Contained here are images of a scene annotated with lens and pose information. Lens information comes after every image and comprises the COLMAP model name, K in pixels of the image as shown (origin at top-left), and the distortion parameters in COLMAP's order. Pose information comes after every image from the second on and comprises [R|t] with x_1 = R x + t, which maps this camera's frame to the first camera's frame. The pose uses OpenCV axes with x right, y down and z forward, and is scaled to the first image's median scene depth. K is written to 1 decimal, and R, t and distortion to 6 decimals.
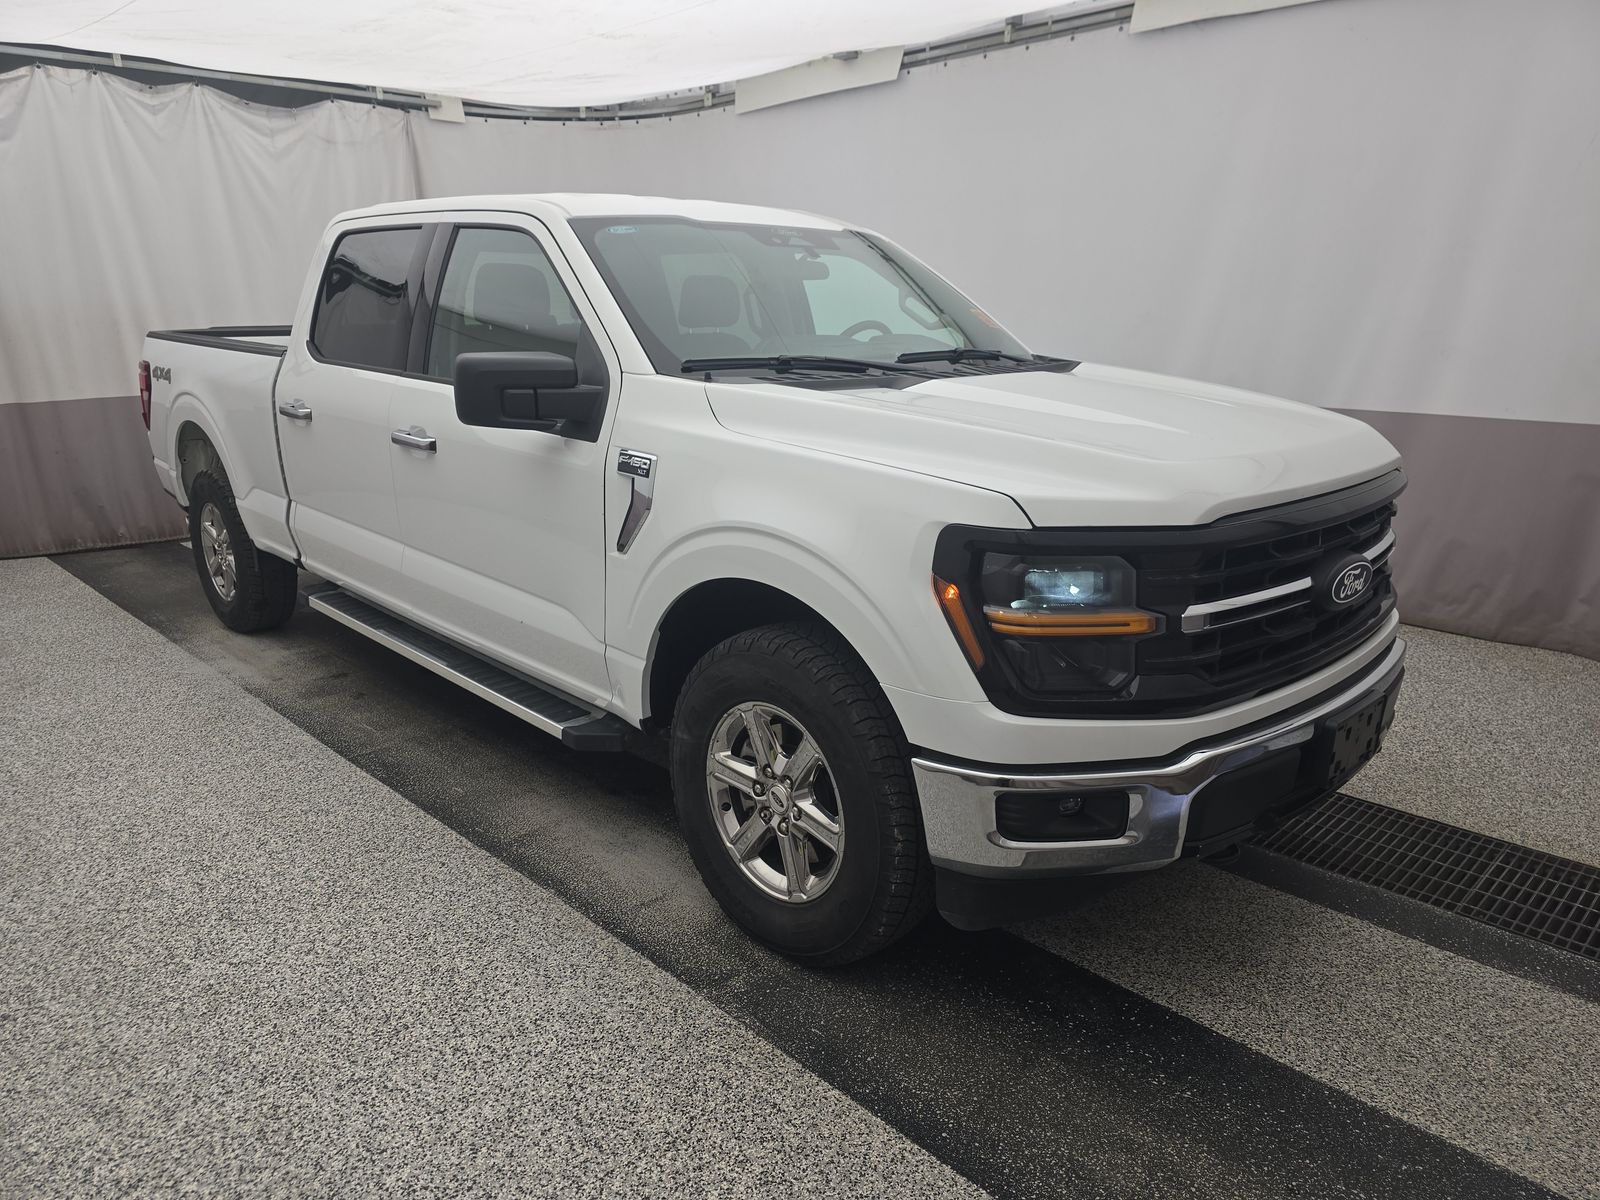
lens RADIAL K [[1110.2, 0, 800.0], [0, 1110.2, 600.0], [0, 0, 1]] dist [-0.006143, -0.003880]
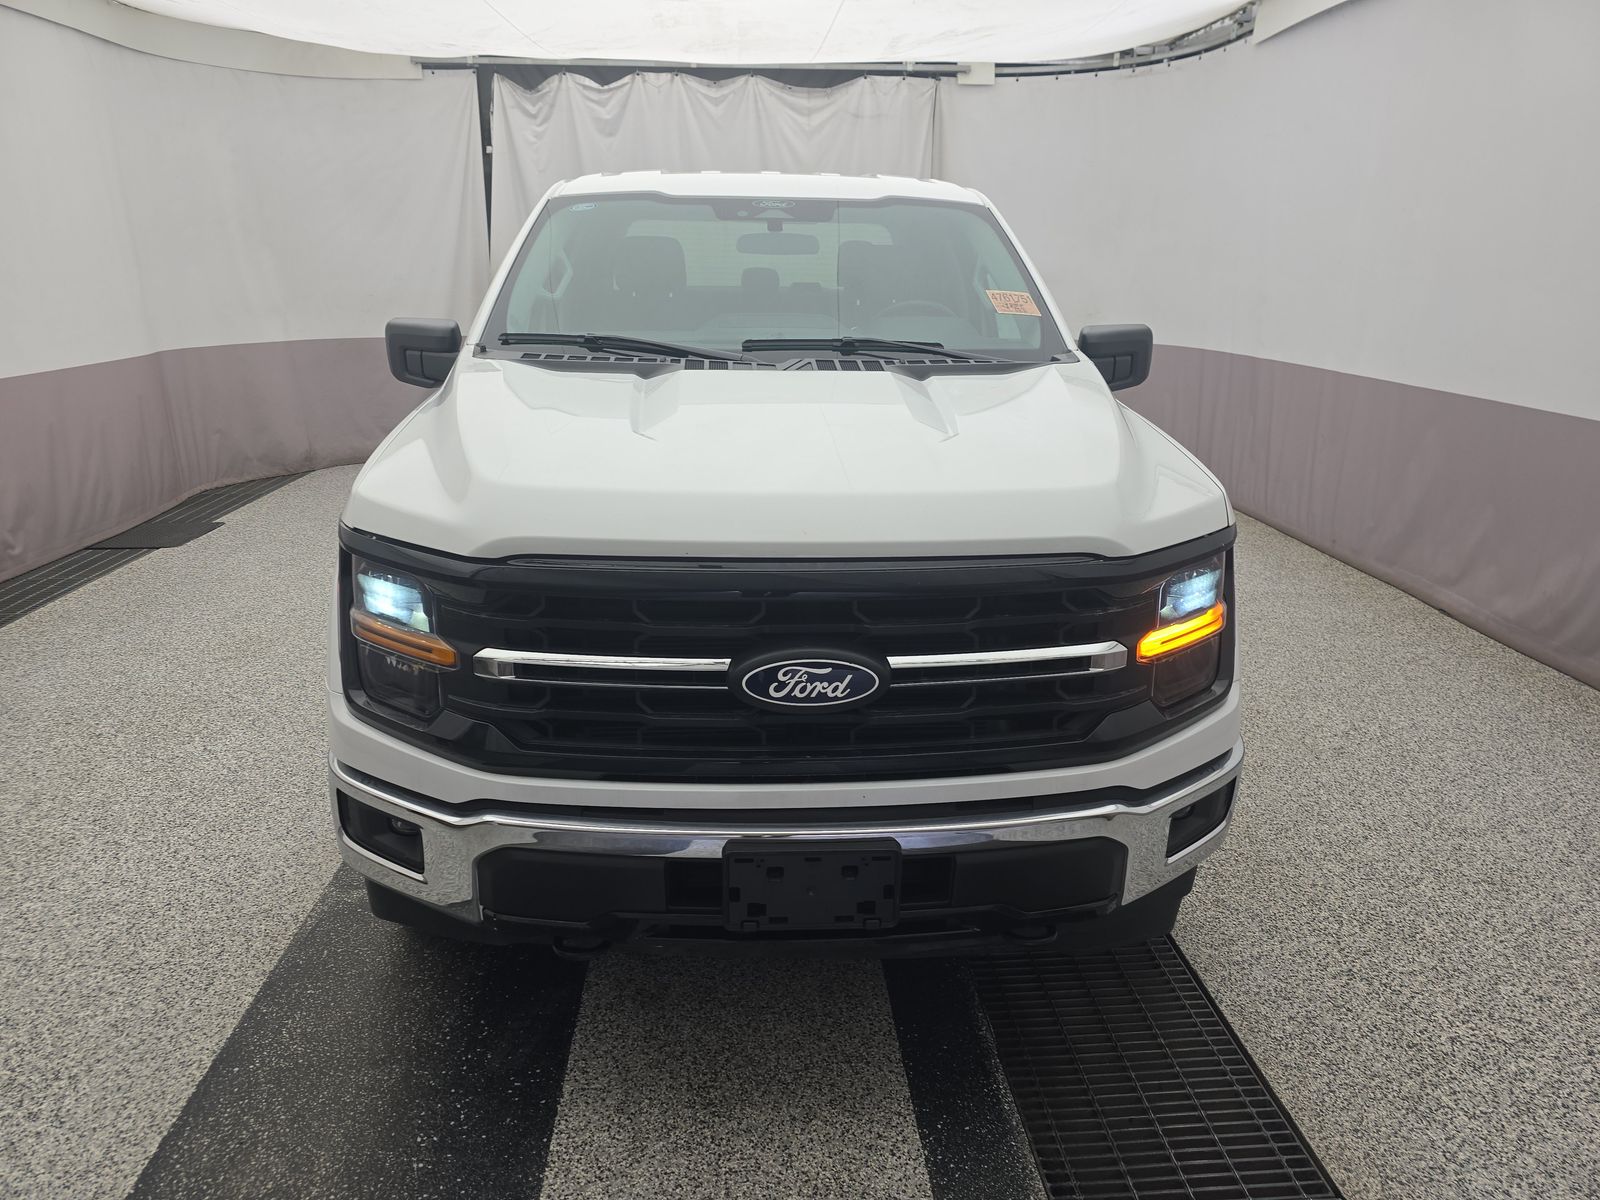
lens RADIAL K [[1106.4, 0, 800.0], [0, 1106.4, 600.0], [0, 0, 1]] dist [0.019664, -0.004036]
pose [[0.748634, 0.199576, -0.632232, 0.341278], [-0.174887, 0.979286, 0.102045, -0.052235], [0.639501, 0.034174, 0.768030, 0.149458]]
